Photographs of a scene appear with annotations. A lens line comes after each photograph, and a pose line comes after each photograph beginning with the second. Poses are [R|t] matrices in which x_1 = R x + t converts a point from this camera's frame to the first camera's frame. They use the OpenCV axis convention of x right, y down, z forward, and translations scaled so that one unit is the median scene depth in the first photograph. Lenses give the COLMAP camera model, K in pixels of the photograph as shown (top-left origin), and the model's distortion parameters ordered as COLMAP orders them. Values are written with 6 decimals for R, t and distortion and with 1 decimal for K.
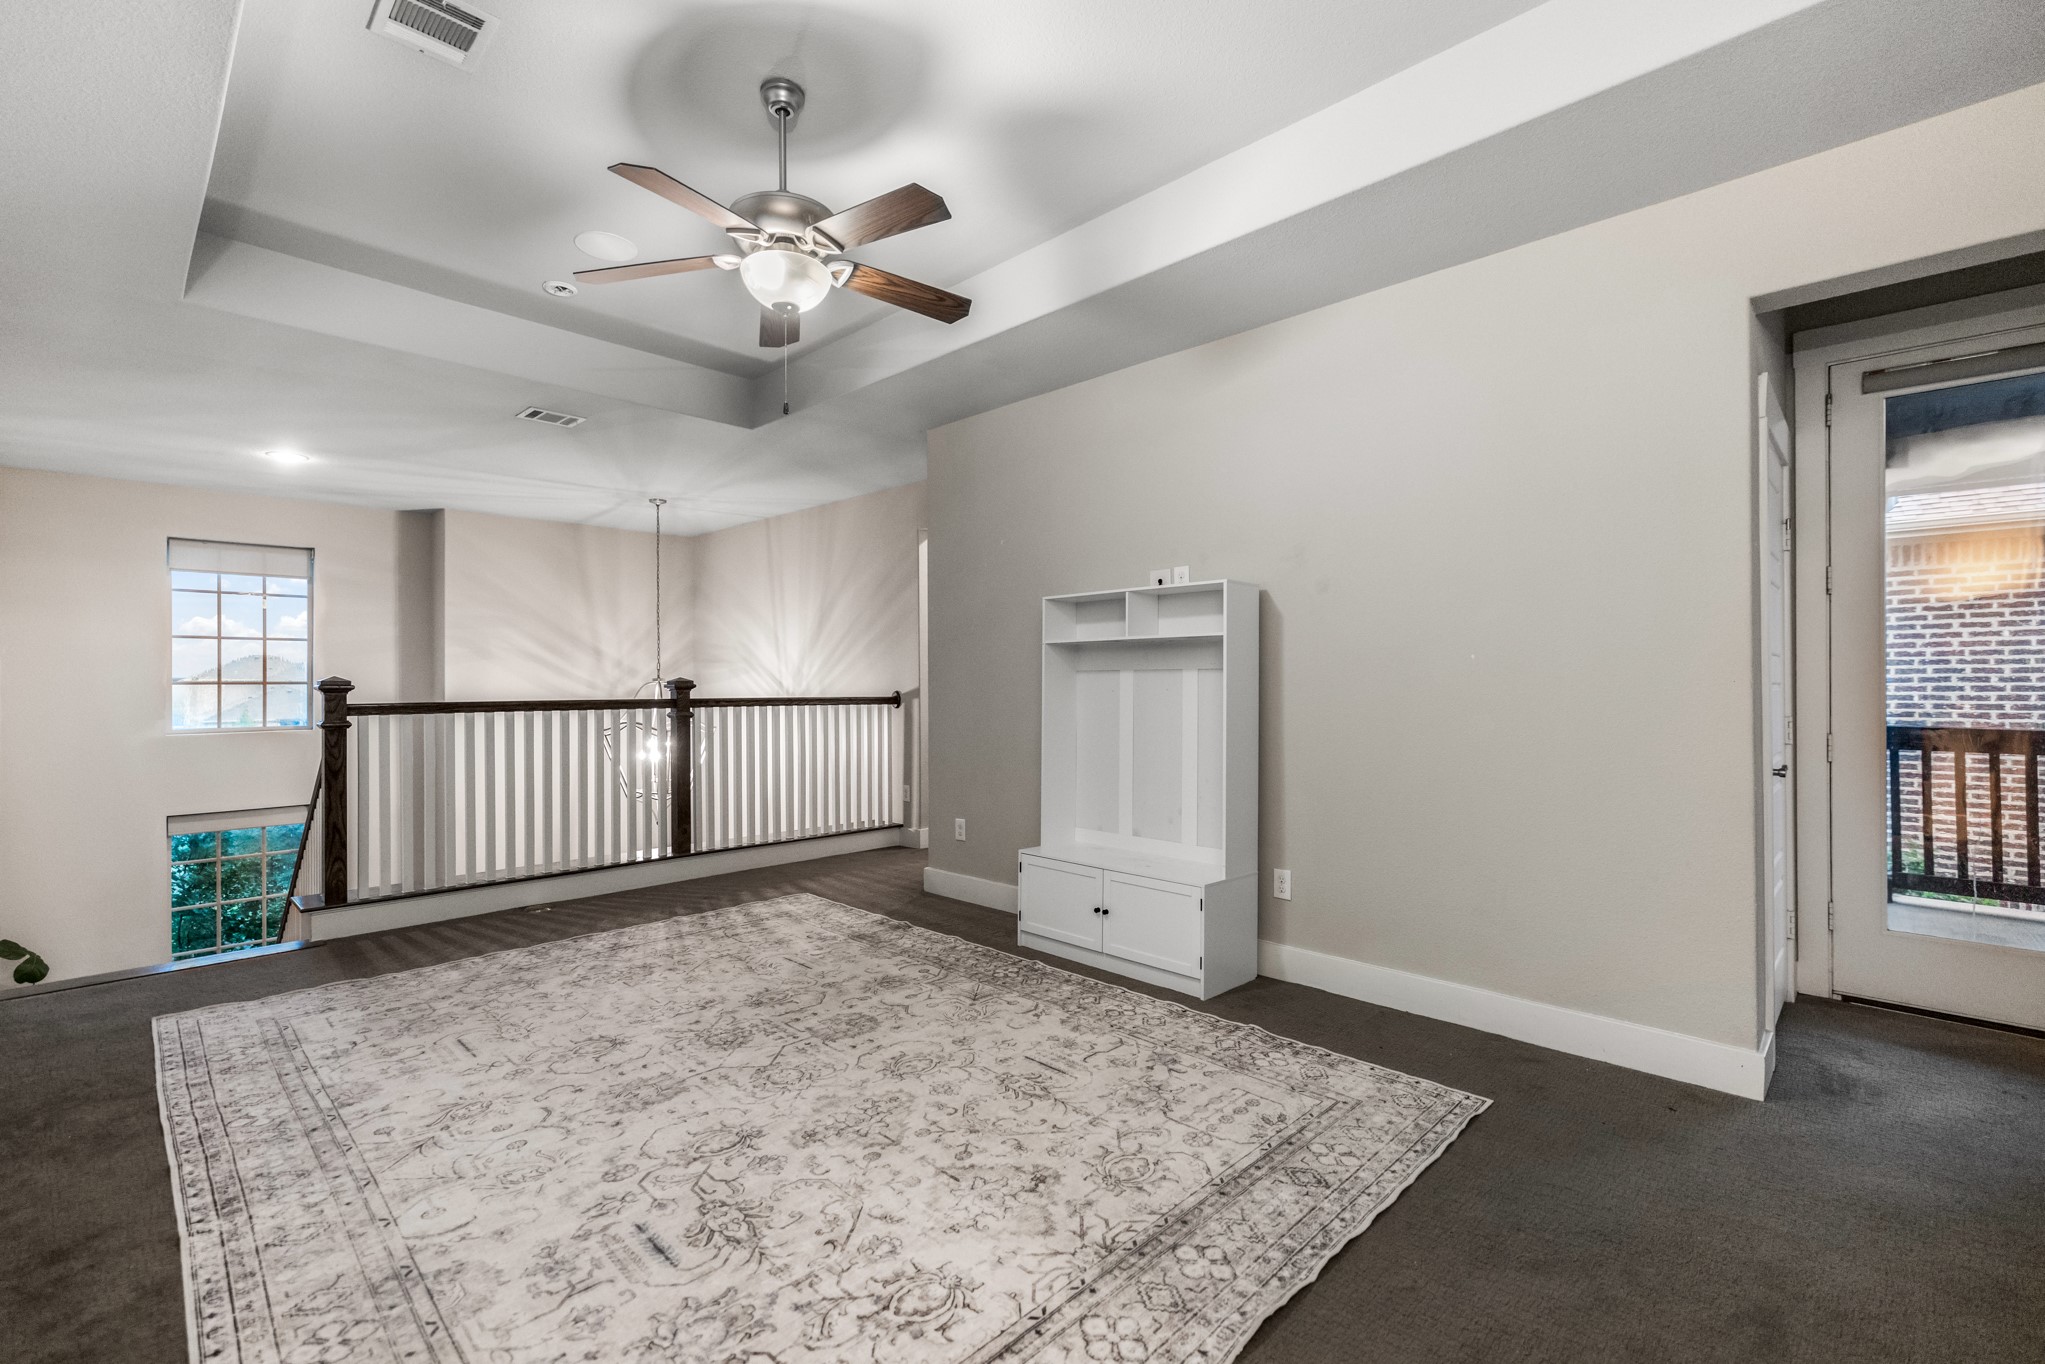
lens RADIAL K [[897.4, 0, 1009.4], [0, 897.4, 681.6], [0, 0, 1]] dist [0.003303, -0.000466]
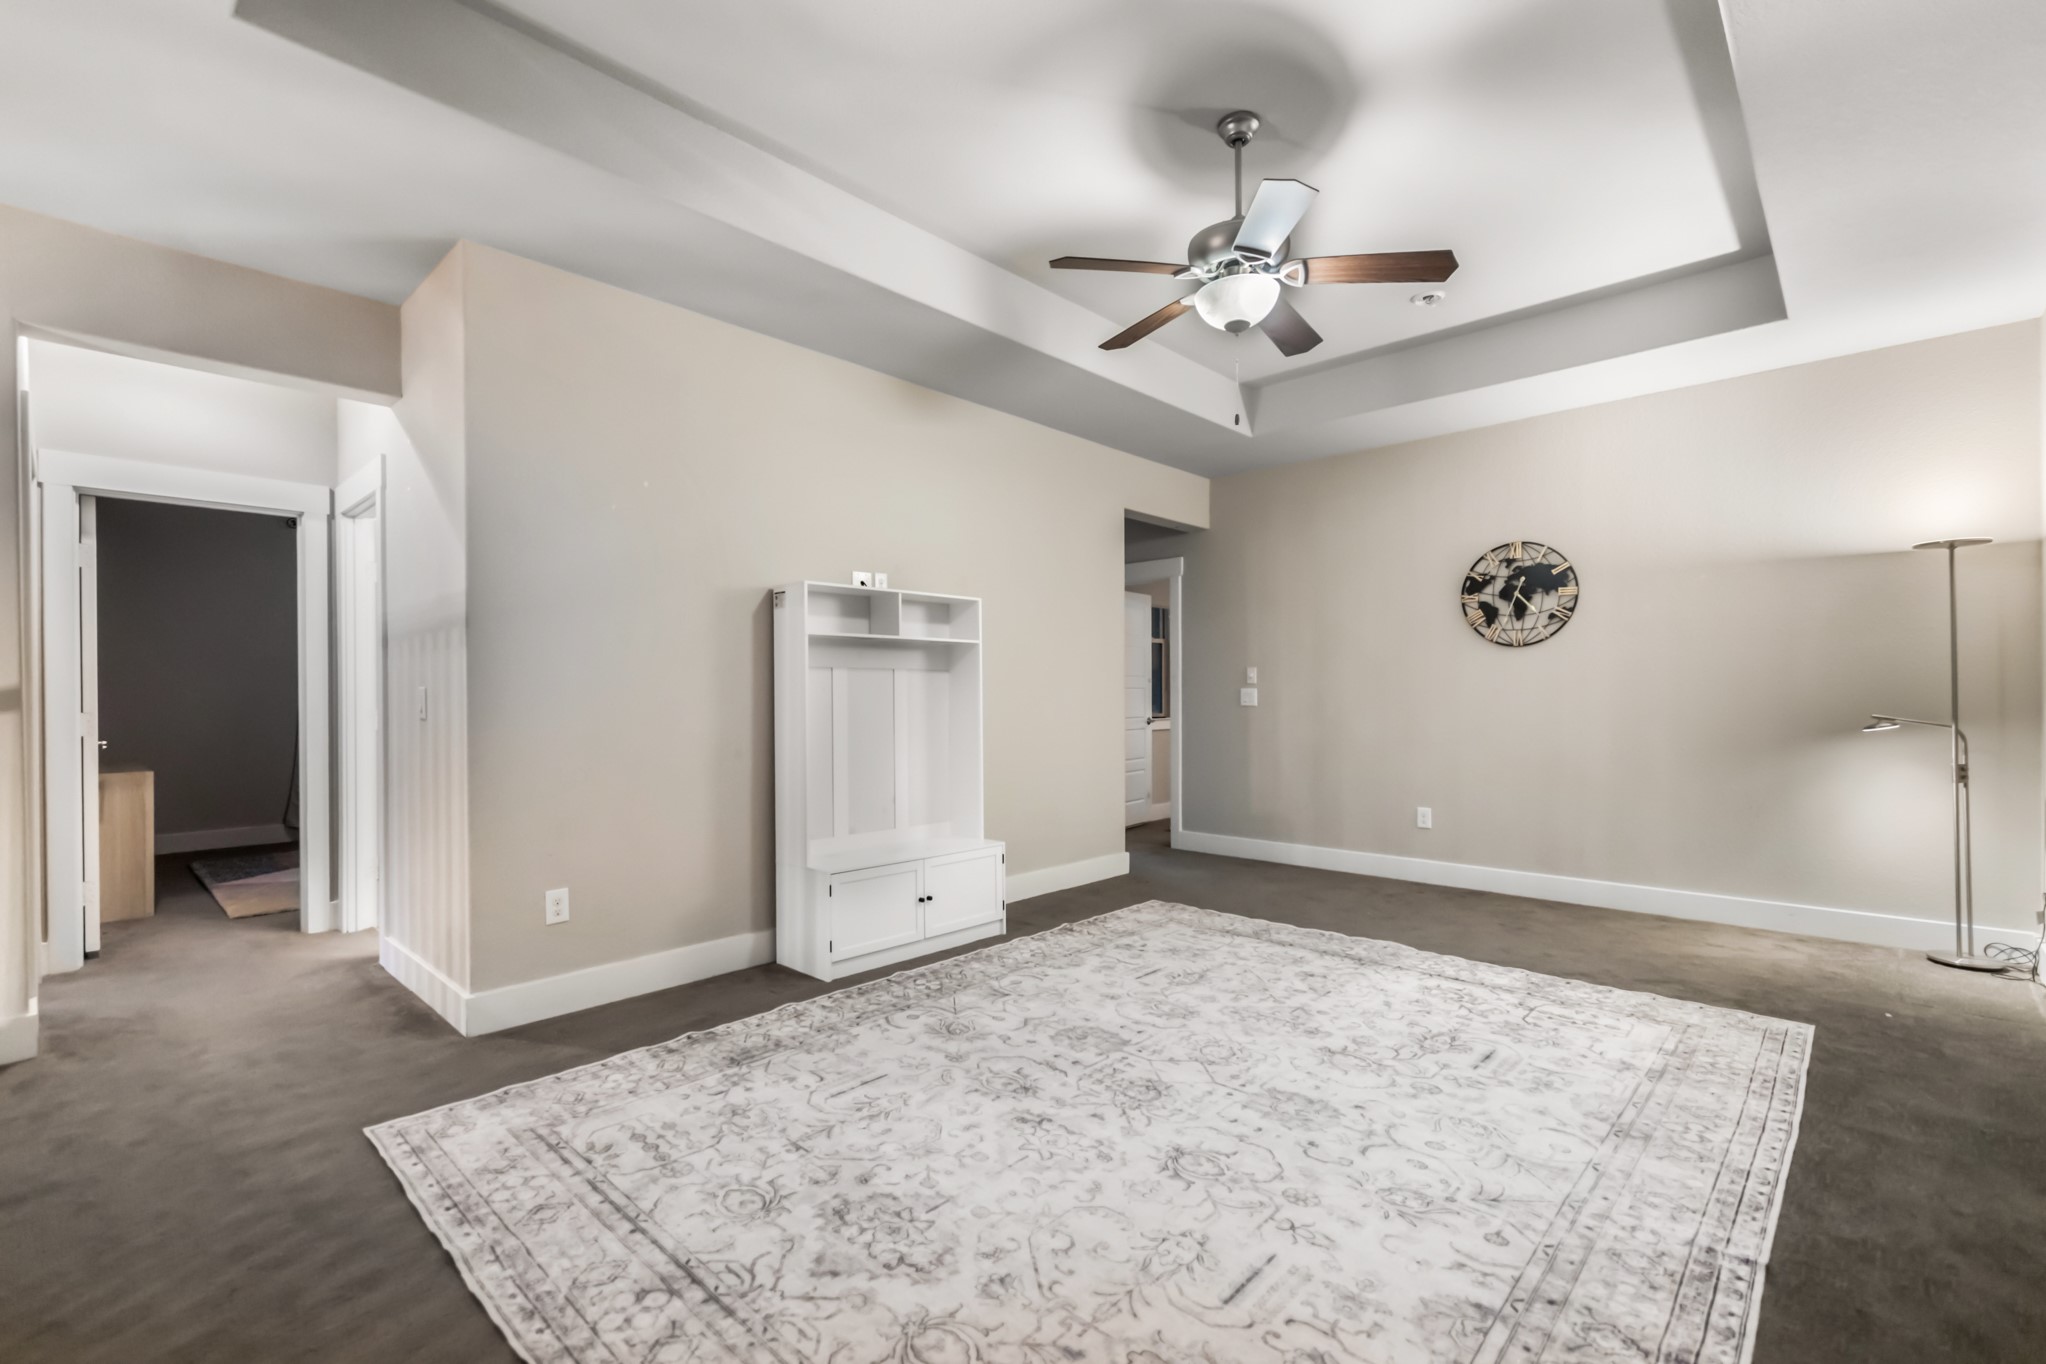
lens RADIAL K [[897.8, 0, 1010.0], [0, 897.8, 688.2], [0, 0, 1]] dist [0.003303, -0.000466]
pose [[-0.022427, 0.007701, 0.999719, -1.284989], [0.000262, 0.999970, -0.007697, 0.026205], [-0.999748, 0.000090, -0.022428, 1.260340]]
